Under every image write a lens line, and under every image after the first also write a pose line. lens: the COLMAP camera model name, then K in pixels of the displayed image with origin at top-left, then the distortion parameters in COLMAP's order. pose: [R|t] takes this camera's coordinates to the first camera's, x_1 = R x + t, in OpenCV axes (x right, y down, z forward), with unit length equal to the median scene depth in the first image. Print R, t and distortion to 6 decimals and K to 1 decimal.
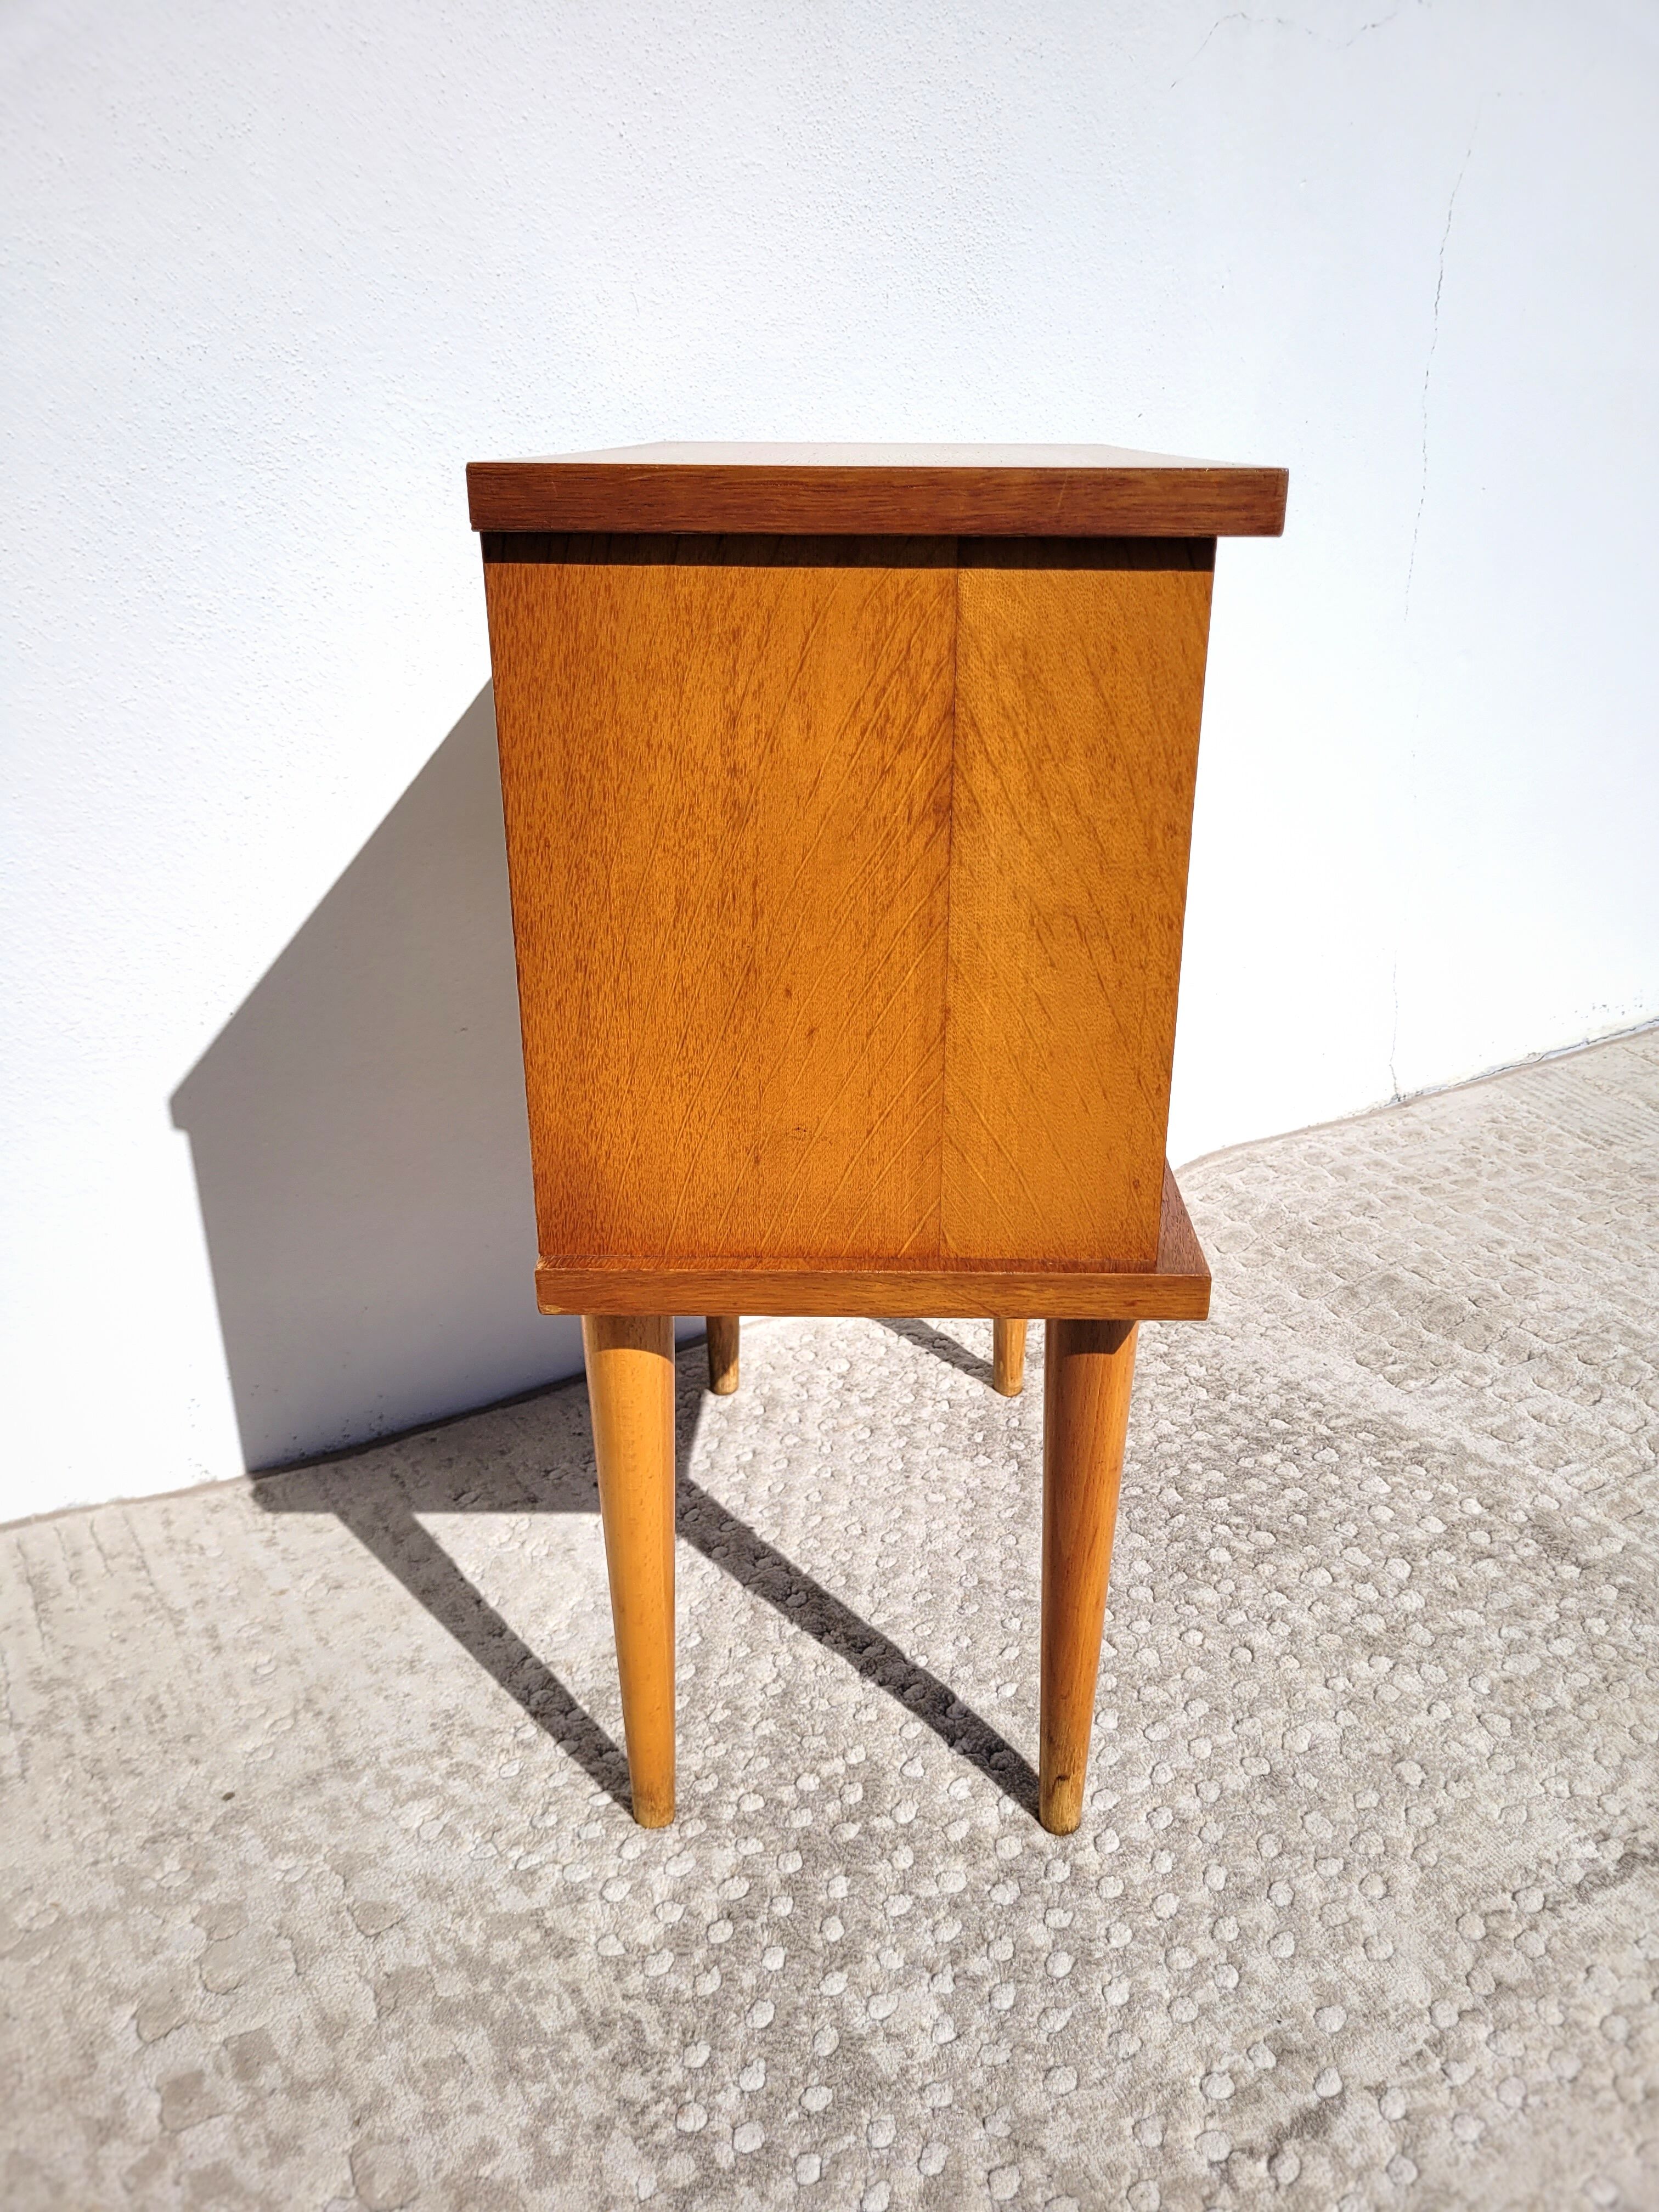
lens RADIAL K [[1692.6, 0, 865.6], [0, 1692.6, 1154.1], [0, 0, 1]] dist [0.031737, -0.037265]
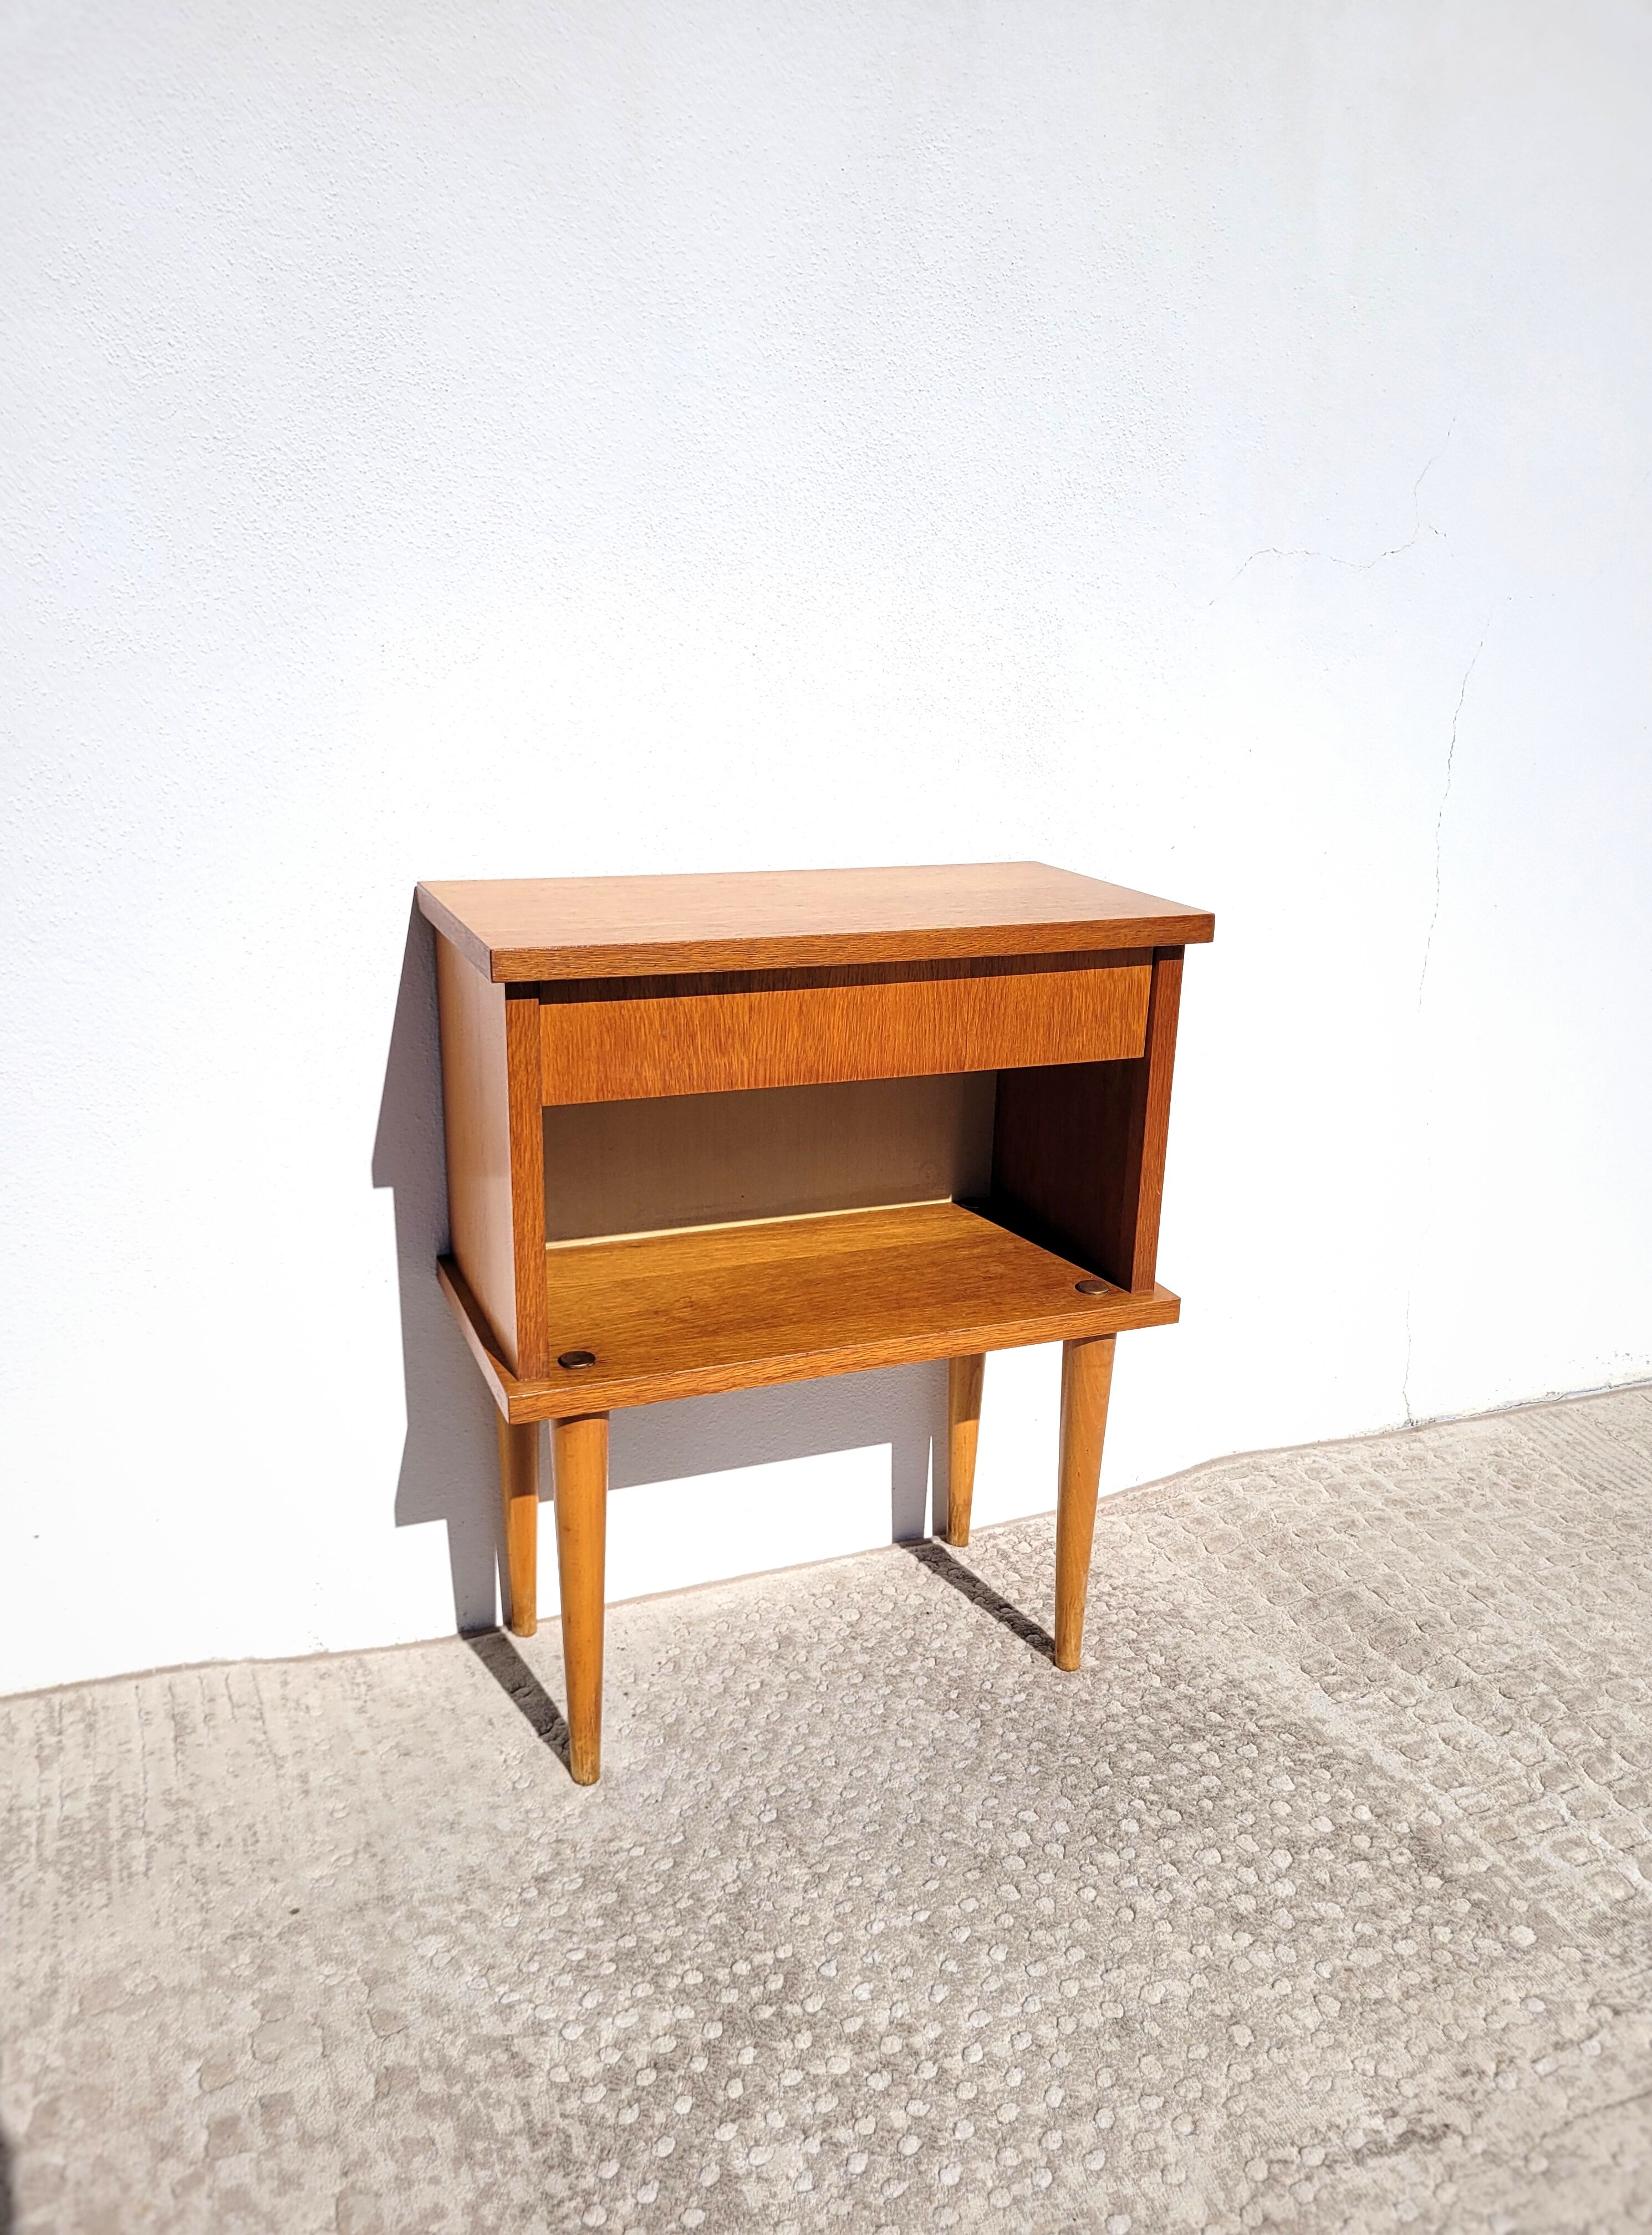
lens RADIAL K [[1710.3, 0, 840.8], [0, 1710.3, 1134.8], [0, 0, 1]] dist [0.031737, -0.037265]
pose [[0.987945, 0.085851, -0.128820, 0.127310], [-0.101981, 0.986985, -0.124340, -0.068357], [0.116469, 0.135978, 0.983842, -0.261152]]
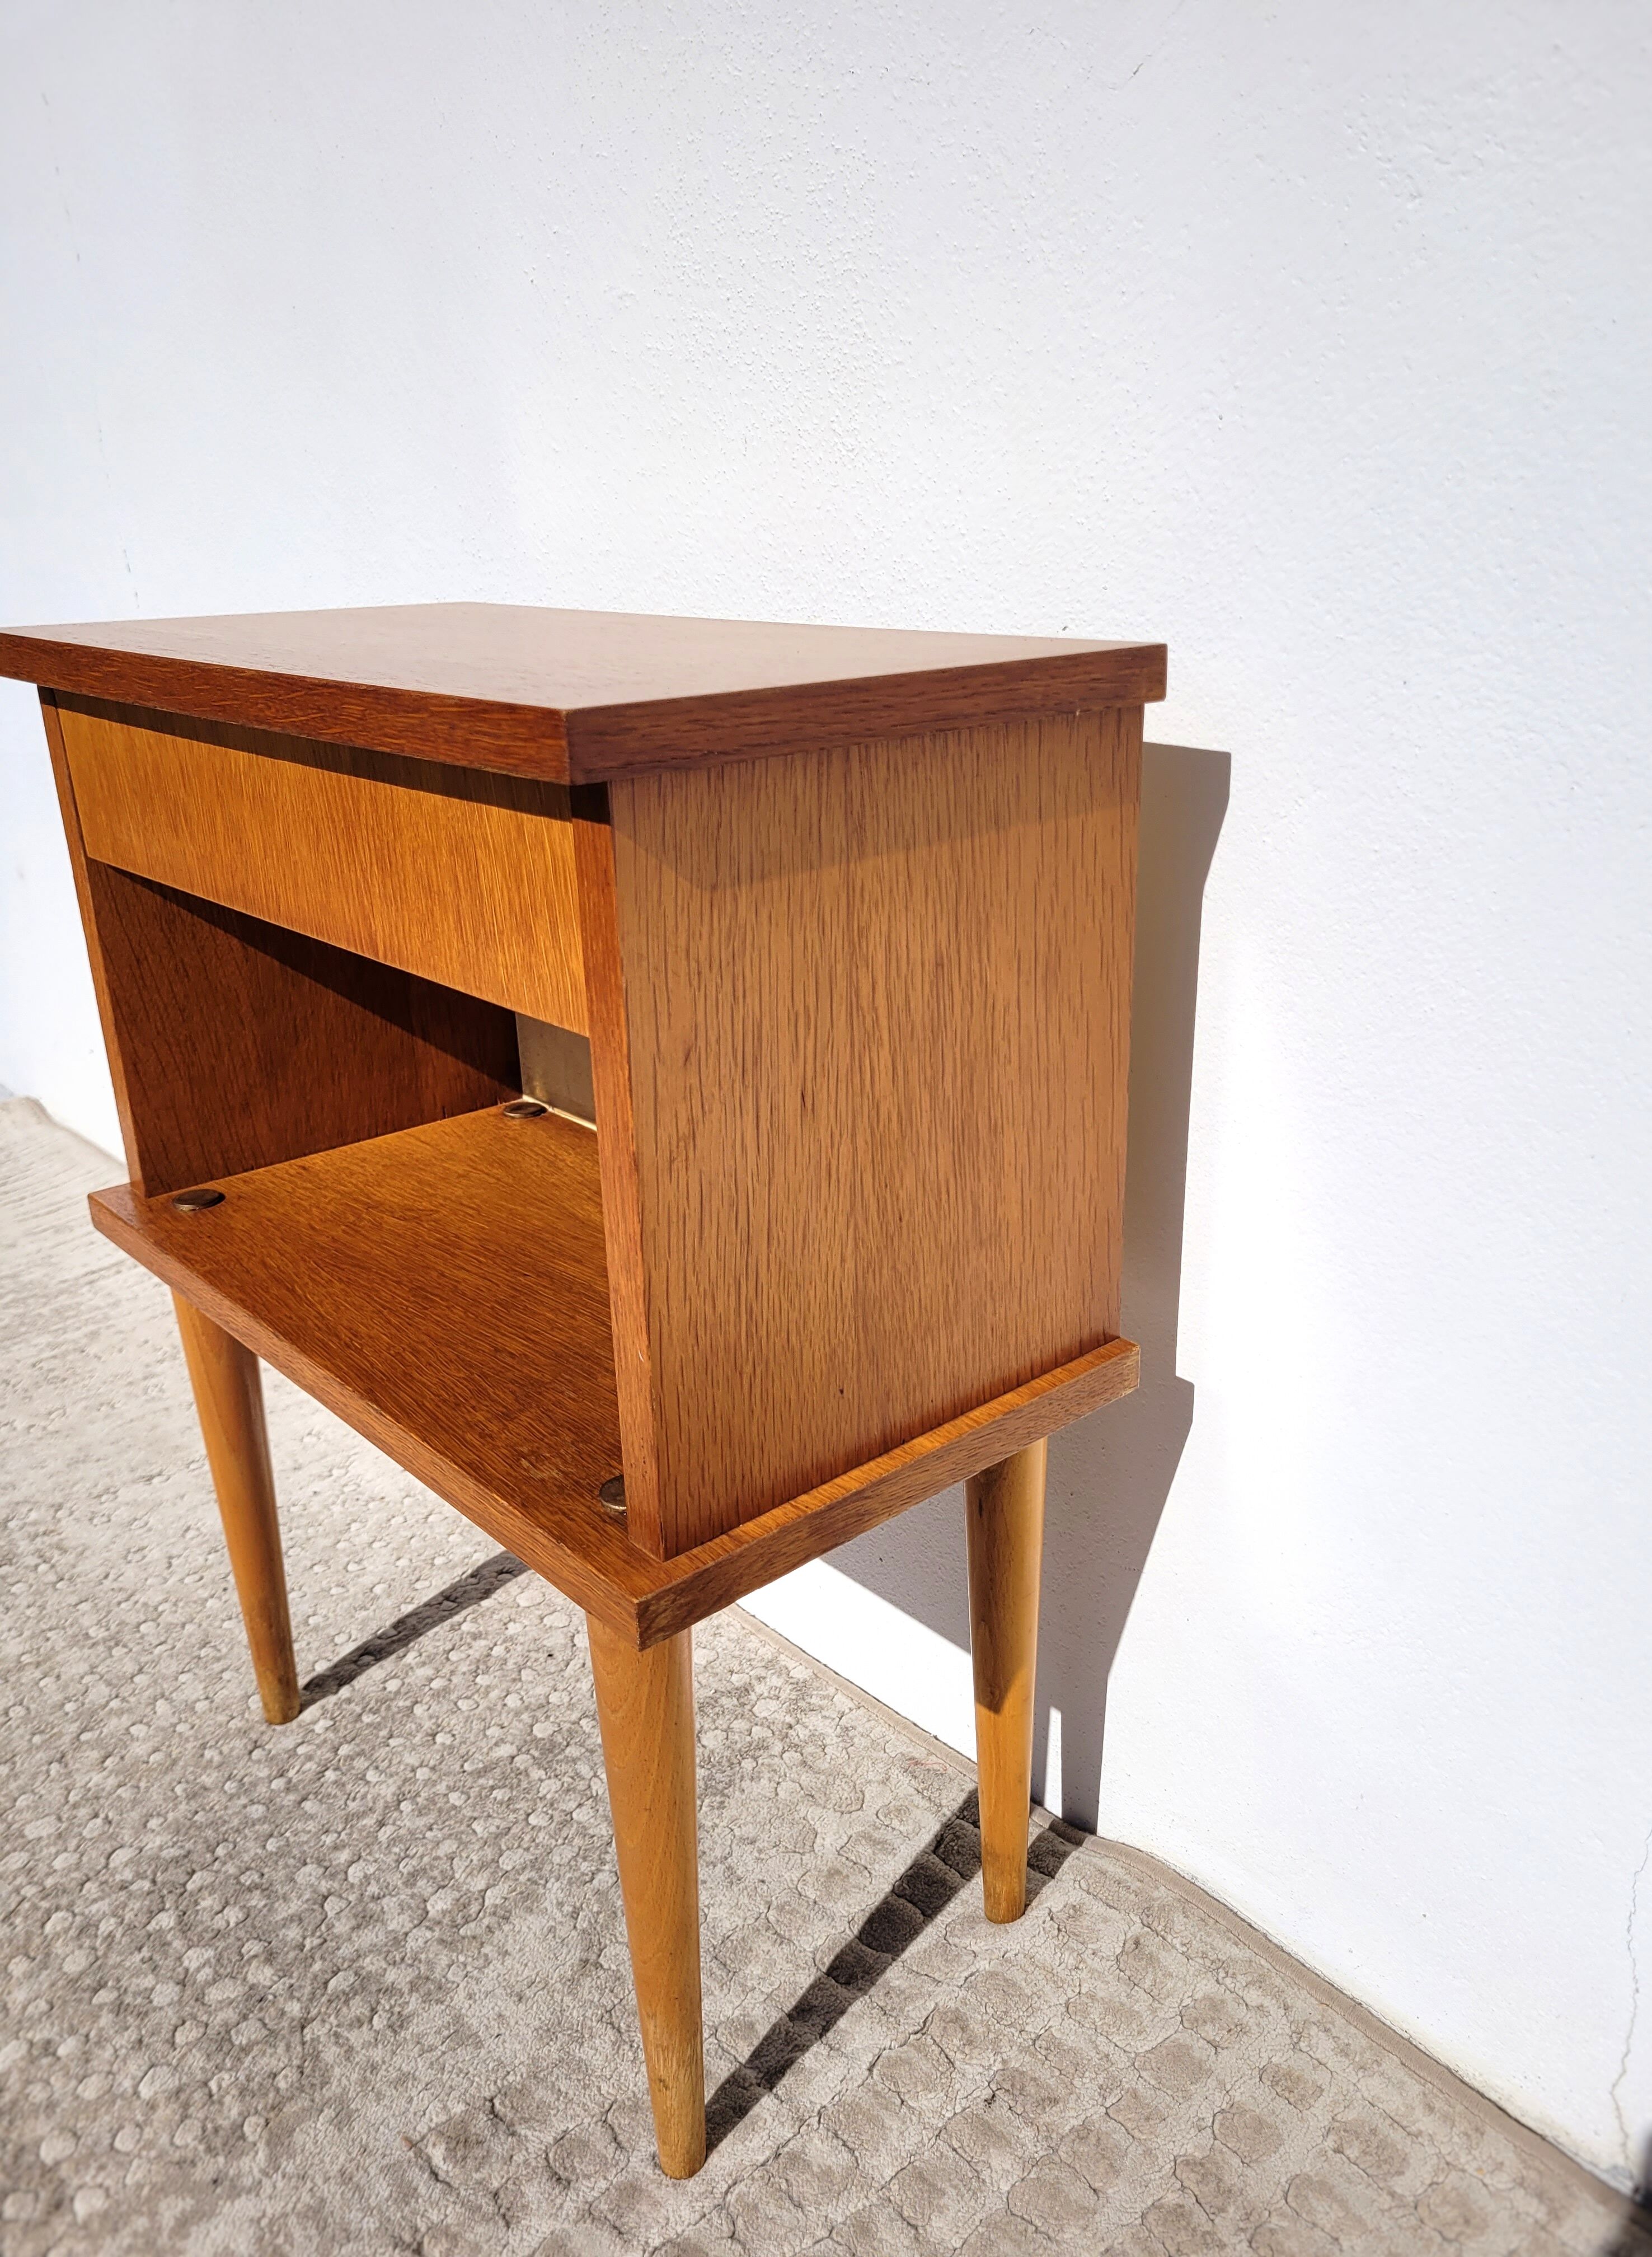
lens RADIAL K [[1726.8, 0, 872.6], [0, 1726.8, 1145.7], [0, 0, 1]] dist [0.031737, -0.037265]
pose [[0.218782, 0.383630, -0.897197, 0.950824], [-0.406345, 0.871773, 0.273672, -0.514933], [0.887140, 0.304697, 0.346614, 0.970411]]
